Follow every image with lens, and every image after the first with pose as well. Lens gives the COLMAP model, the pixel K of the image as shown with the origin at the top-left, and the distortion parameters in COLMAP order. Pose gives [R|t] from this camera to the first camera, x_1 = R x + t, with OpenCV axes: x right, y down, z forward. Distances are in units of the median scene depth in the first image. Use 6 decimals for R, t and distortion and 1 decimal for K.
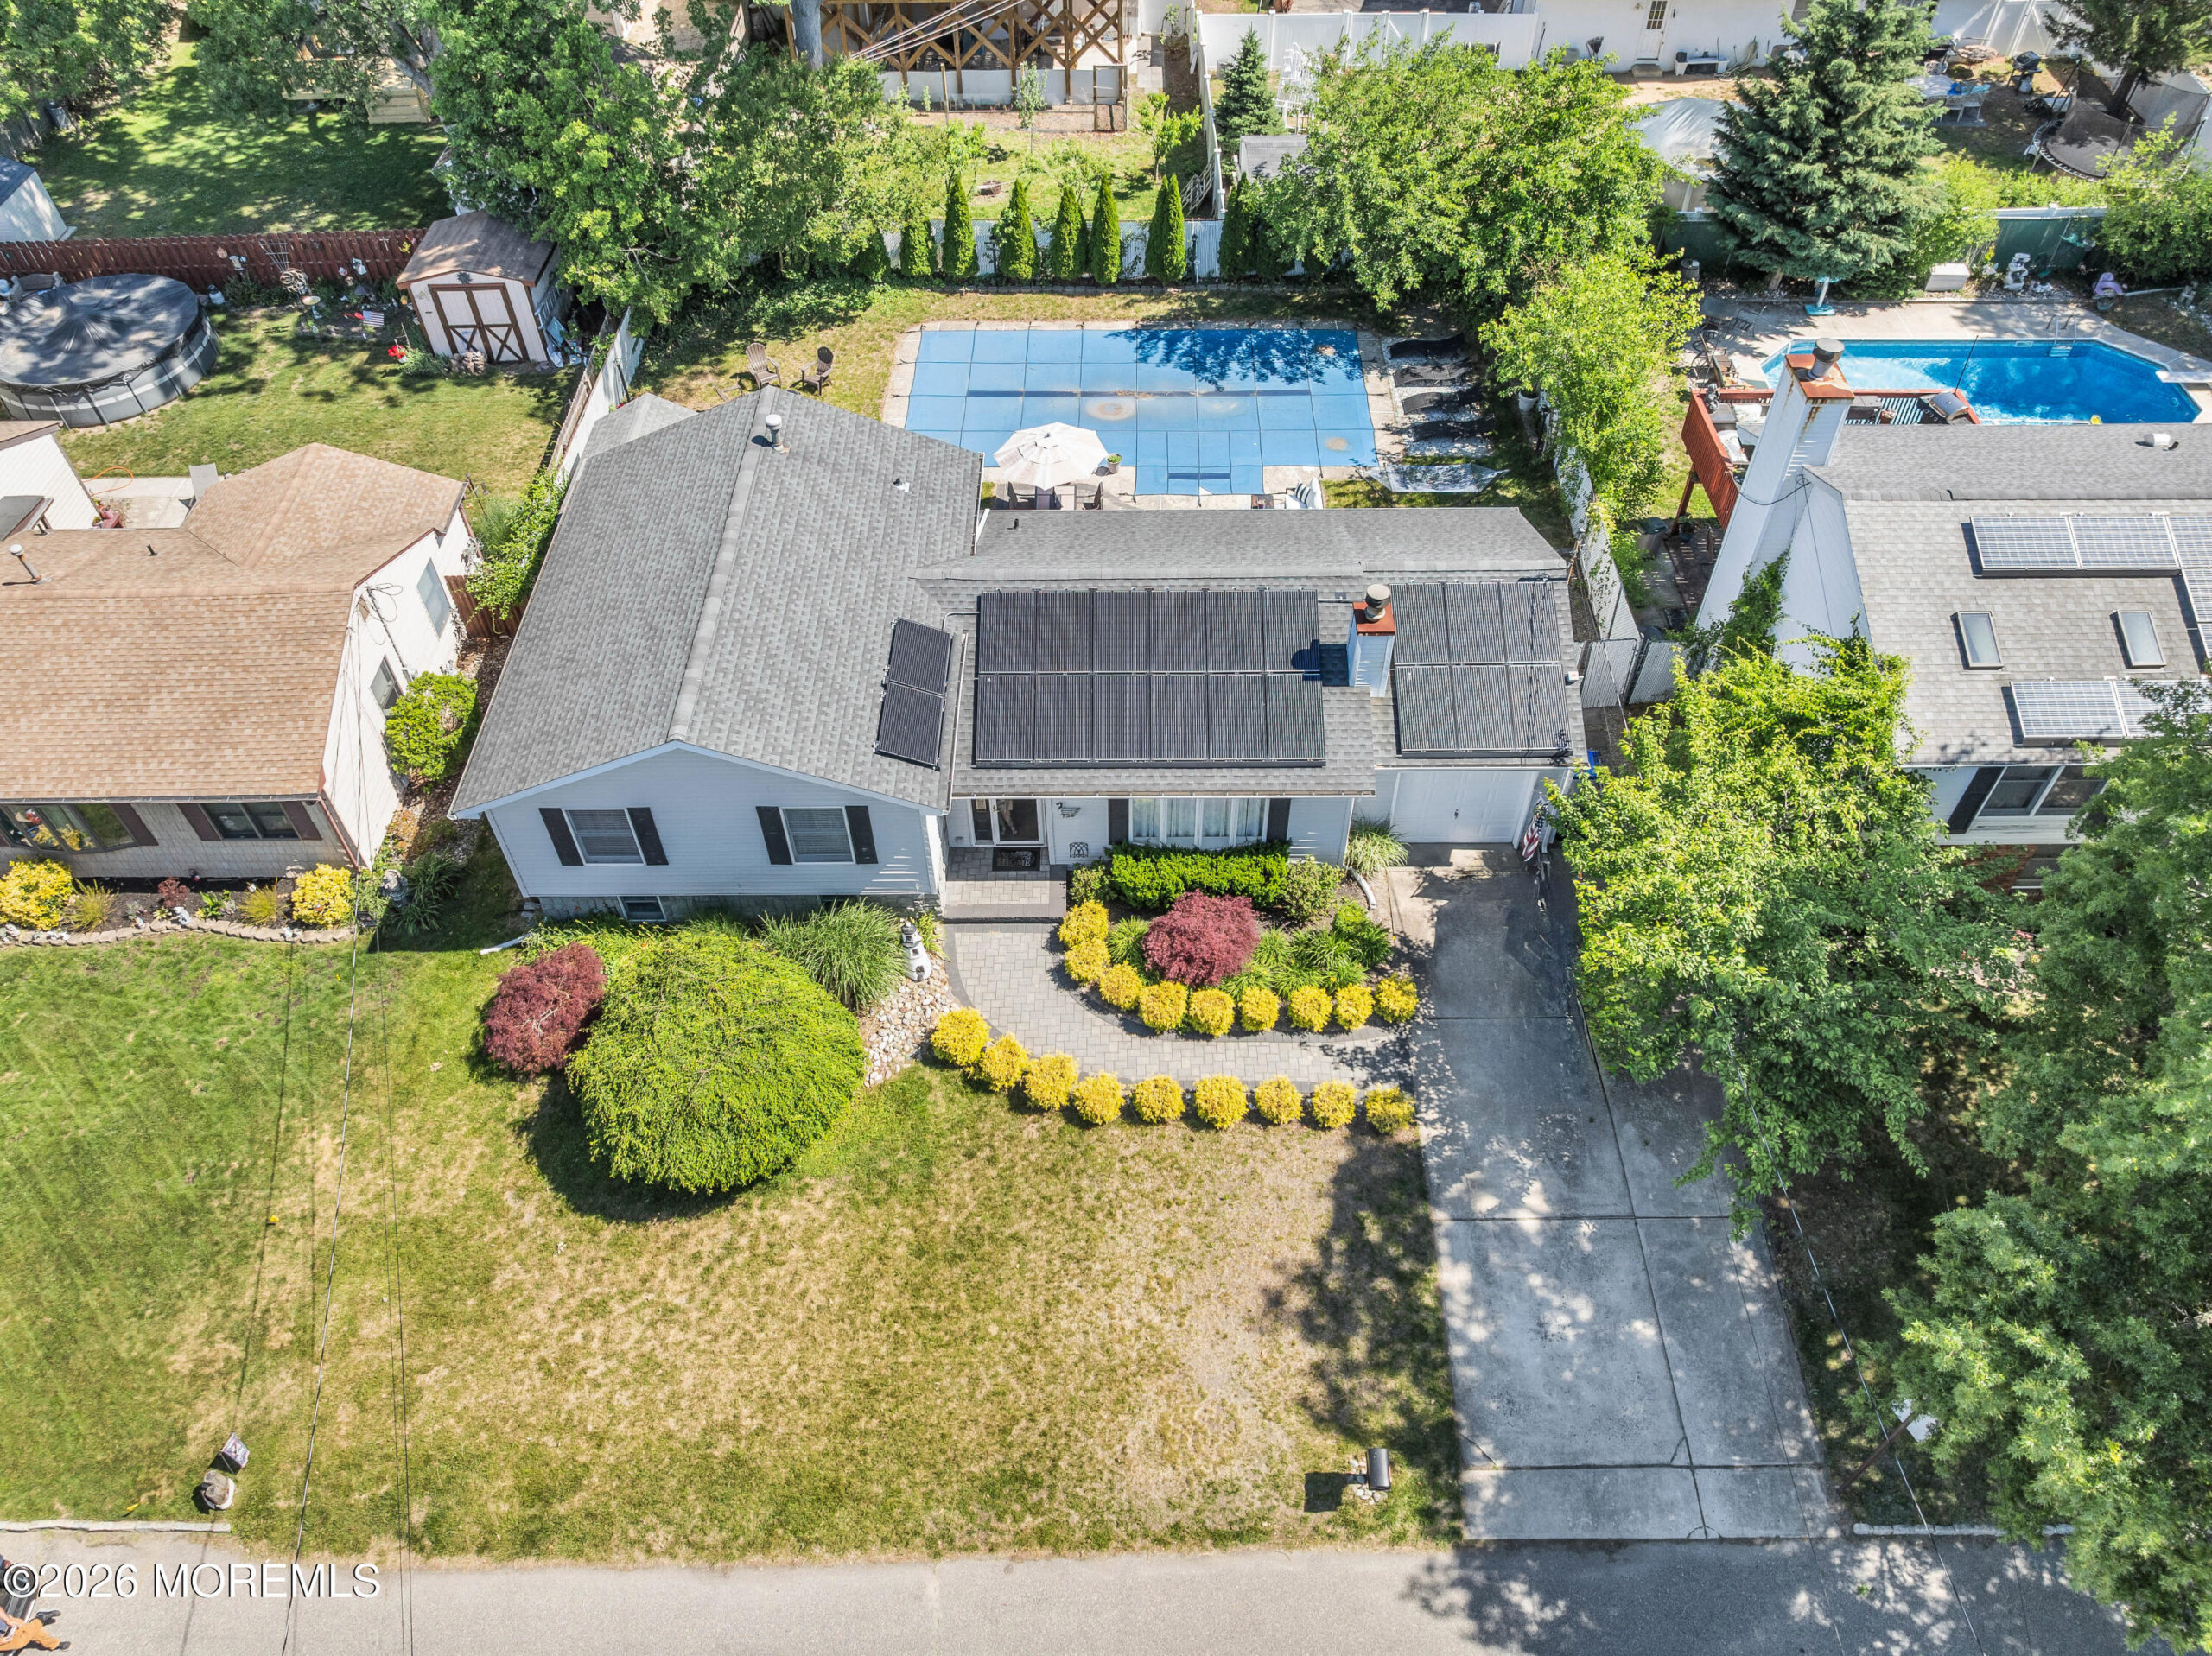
lens RADIAL K [[1557.9, 0, 1106.0], [0, 1557.9, 828.0], [0, 0, 1]] dist [-0.057798, 0.038182]
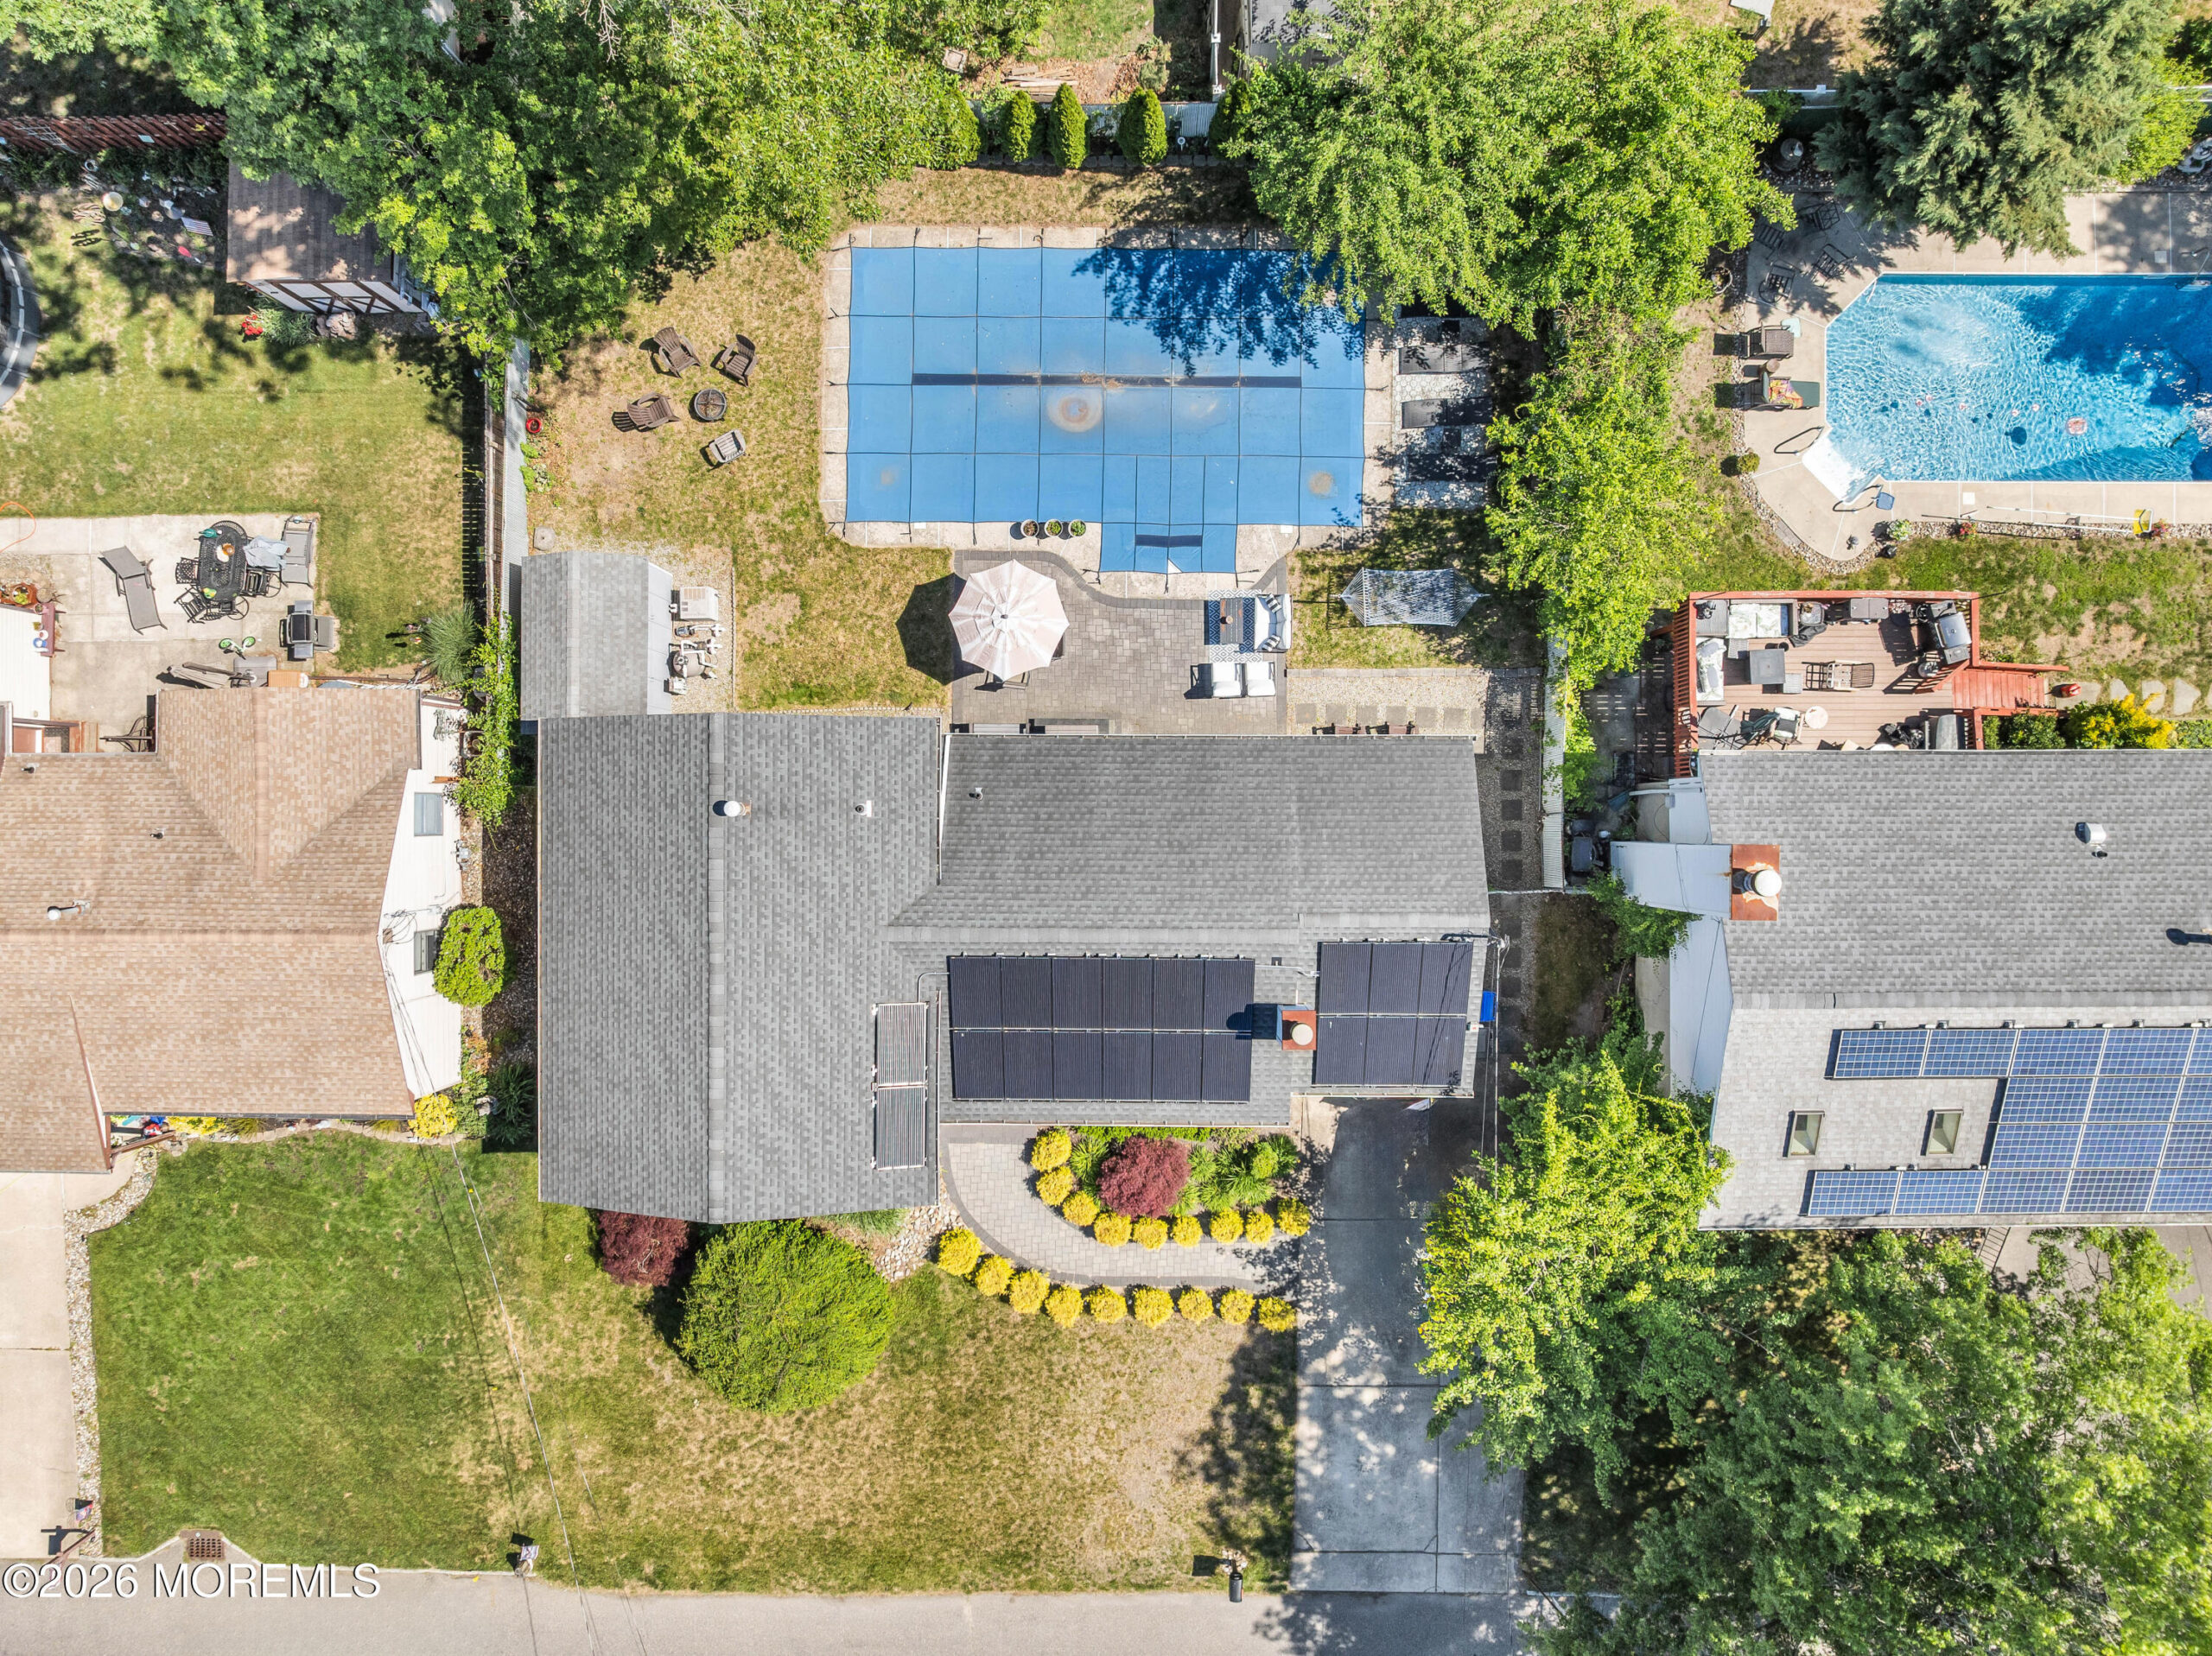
lens RADIAL K [[1557.9, 0, 1106.0], [0, 1557.9, 828.0], [0, 0, 1]] dist [-0.057798, 0.038182]
pose [[0.999974, 0.000054, -0.007238, 0.044509], [0.004784, 0.745422, 0.666576, -1.108705], [0.005431, -0.666593, 0.745402, 0.280429]]
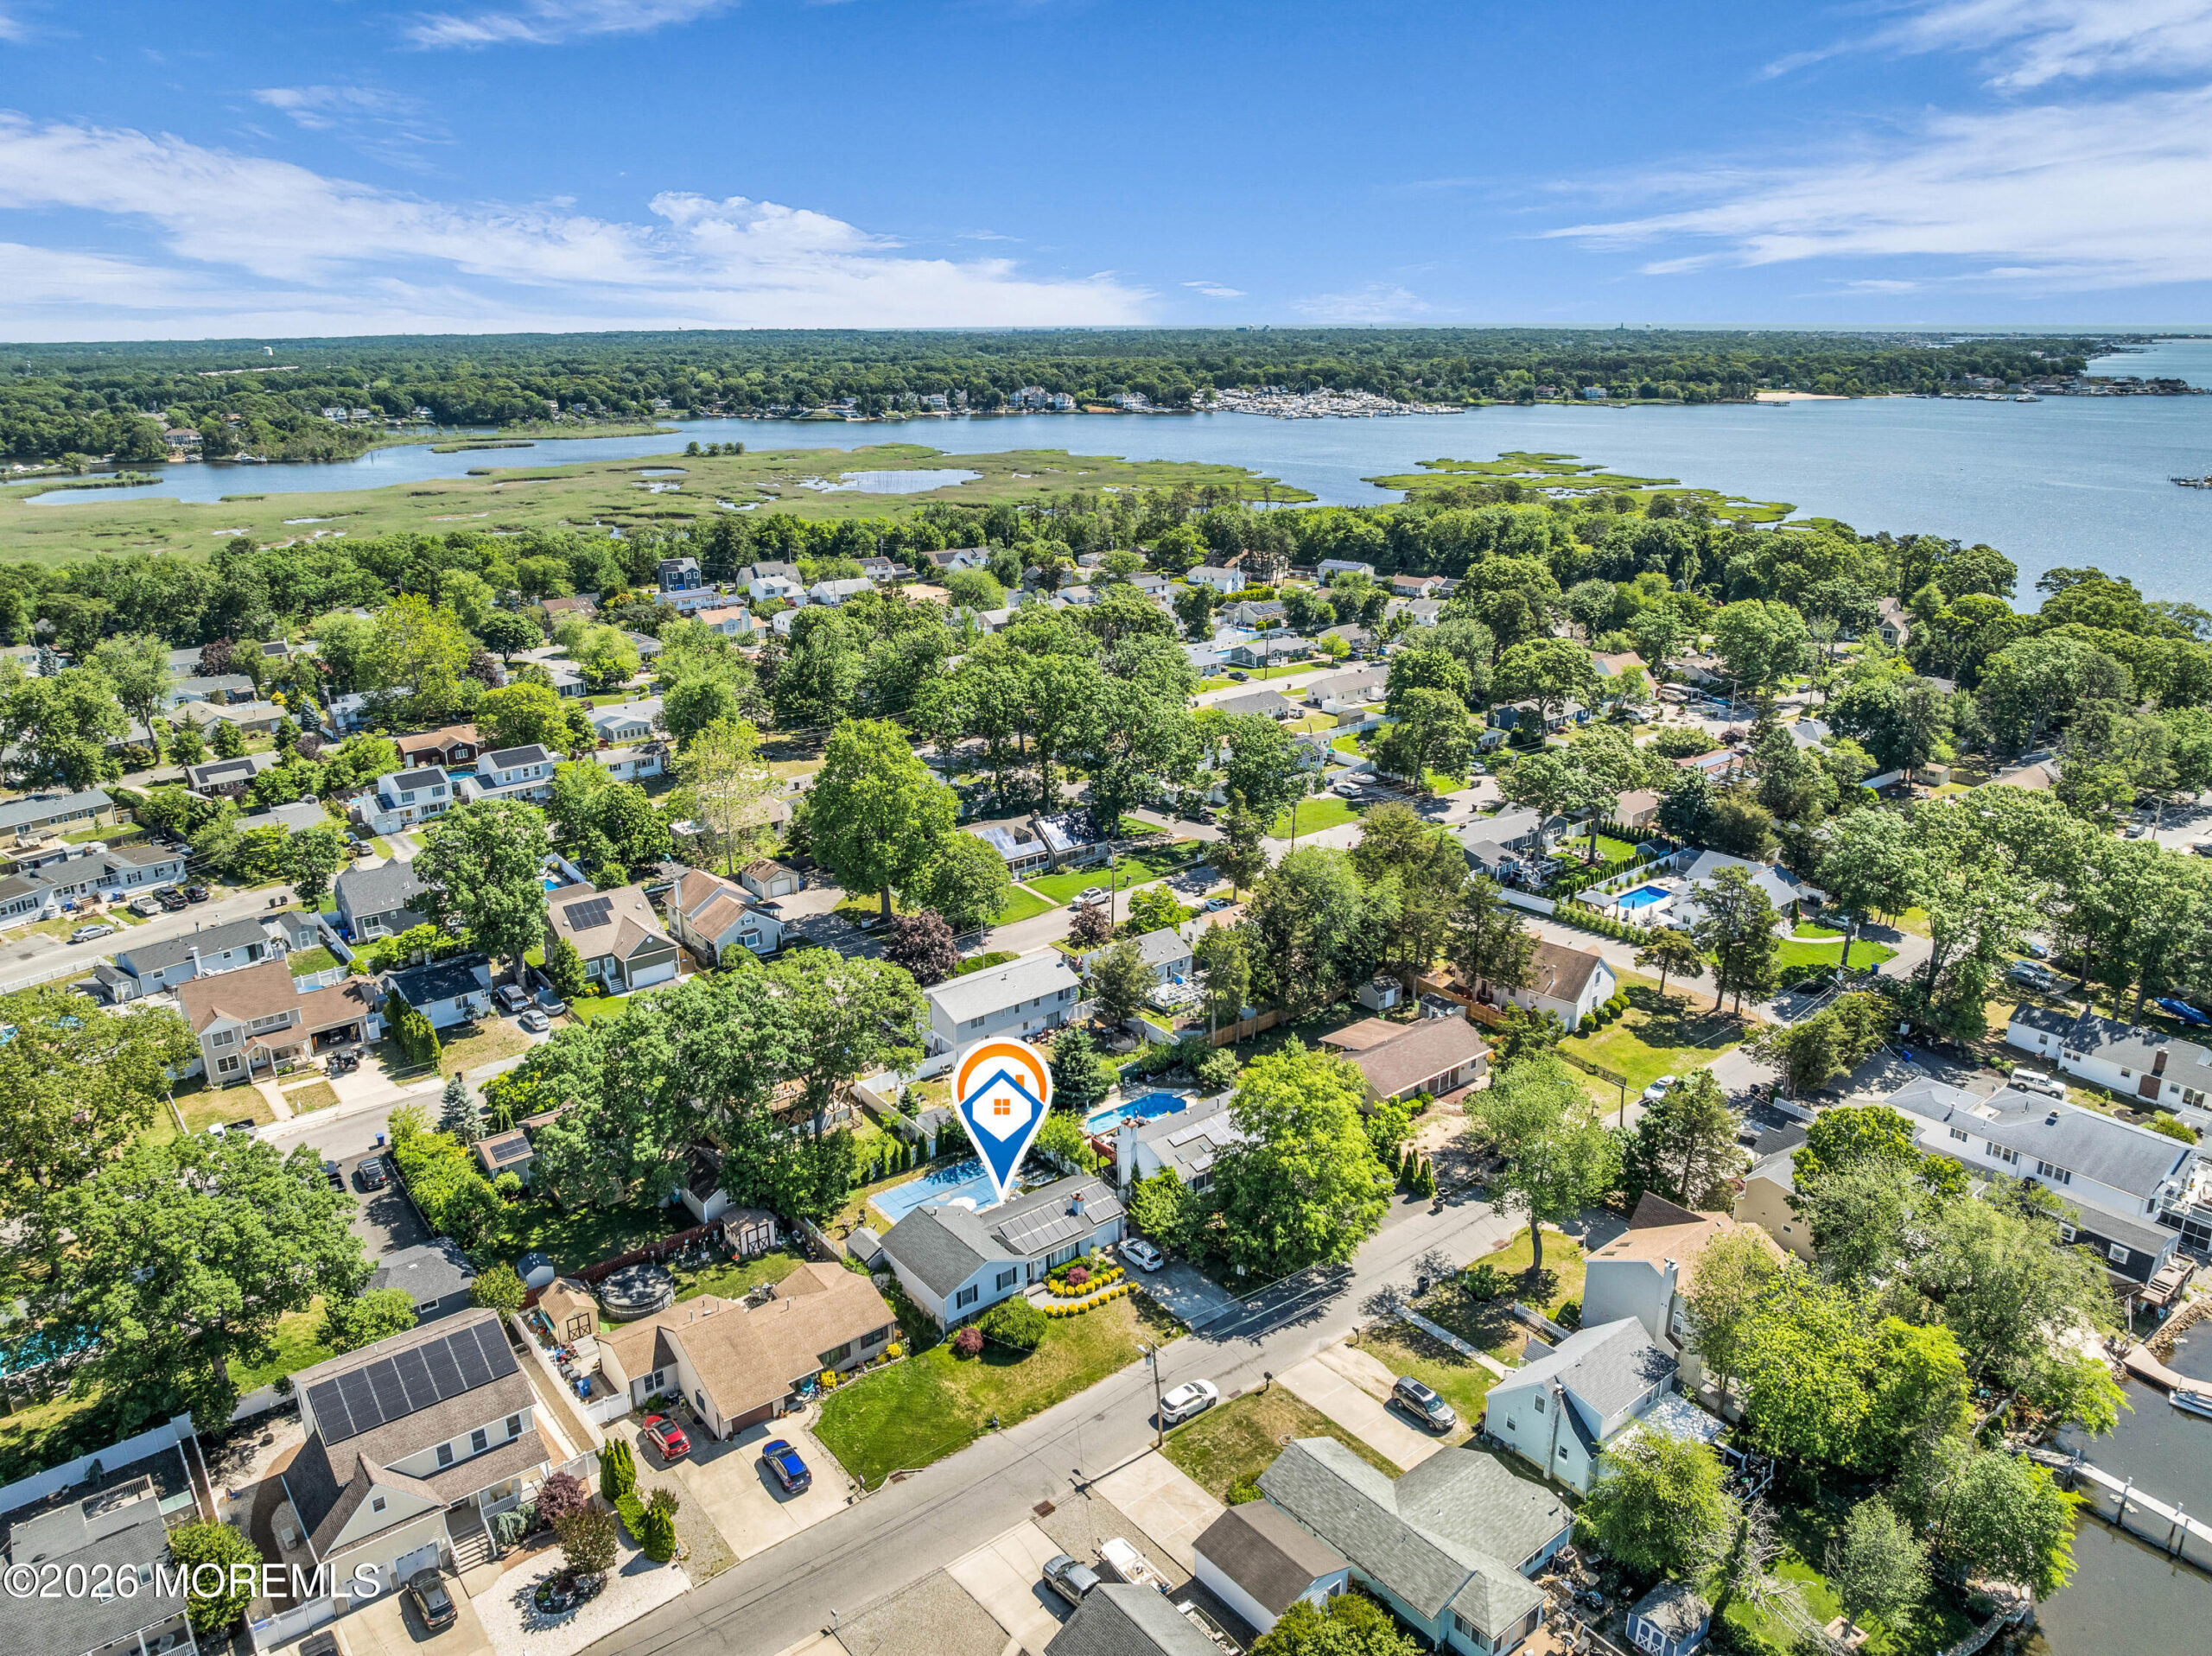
lens RADIAL K [[1557.9, 0, 1106.0], [0, 1557.9, 828.0], [0, 0, 1]] dist [-0.057798, 0.038182]
pose [[0.782976, -0.191813, 0.591740, -2.507492], [0.468230, 0.807996, -0.357637, 0.732208], [-0.409524, 0.557091, 0.722454, -3.282007]]
